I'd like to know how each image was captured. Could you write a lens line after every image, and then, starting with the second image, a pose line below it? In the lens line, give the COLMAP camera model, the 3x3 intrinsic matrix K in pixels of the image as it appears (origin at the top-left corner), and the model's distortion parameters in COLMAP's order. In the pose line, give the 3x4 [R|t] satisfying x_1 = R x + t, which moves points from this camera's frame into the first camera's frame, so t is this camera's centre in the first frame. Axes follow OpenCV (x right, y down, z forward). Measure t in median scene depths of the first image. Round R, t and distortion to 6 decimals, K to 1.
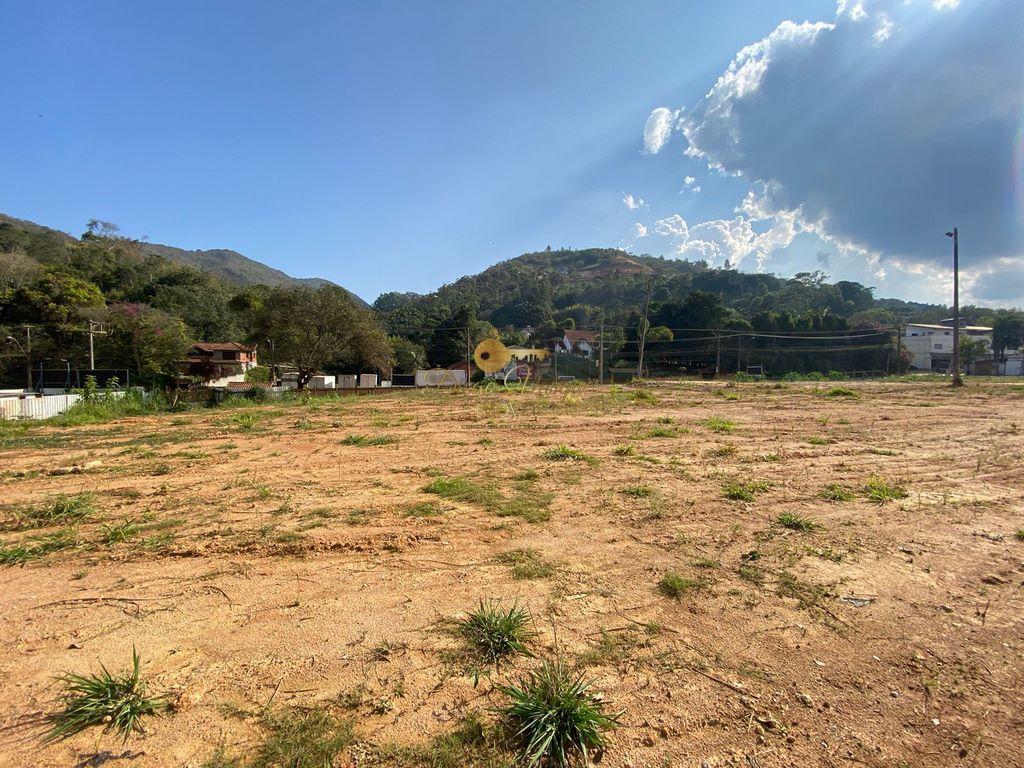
lens RADIAL K [[411.9, 0, 484.3], [0, 411.9, 370.0], [0, 0, 1]] dist [-0.012460, -0.007393]
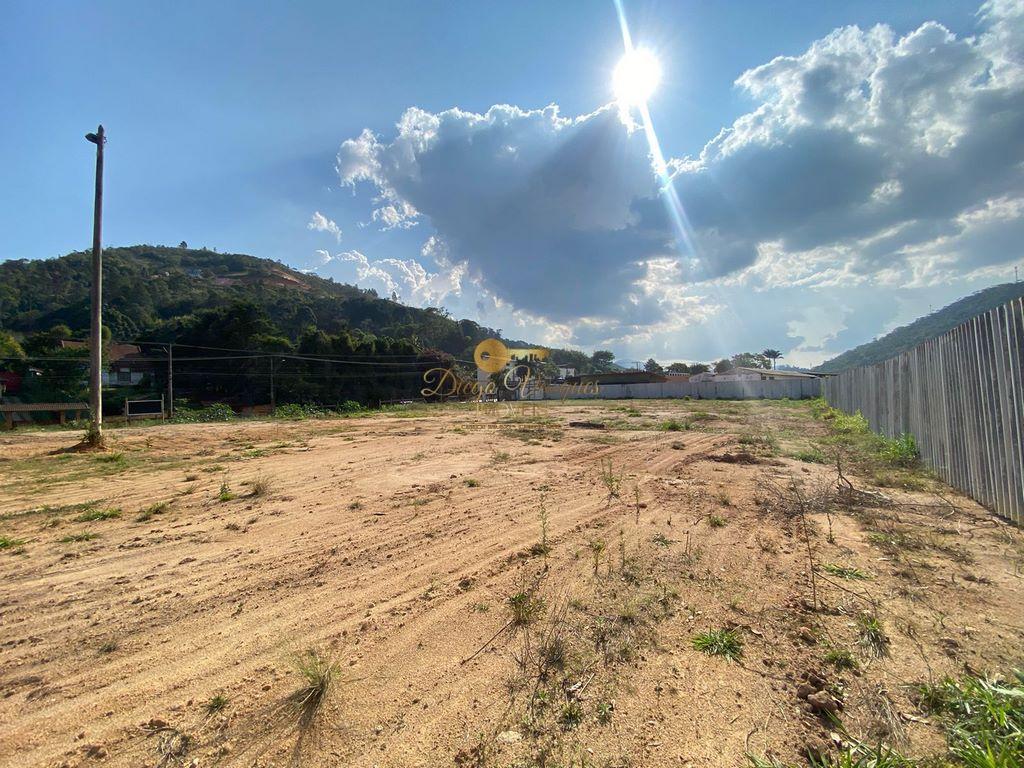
lens RADIAL K [[411.9, 0, 511.2], [0, 411.9, 387.1], [0, 0, 1]] dist [-0.012460, -0.007393]
pose [[0.733173, -0.006112, 0.680014, 0.099693], [0.021725, 0.999660, -0.014438, -0.001338], [-0.679695, 0.025358, 0.733057, 0.024537]]
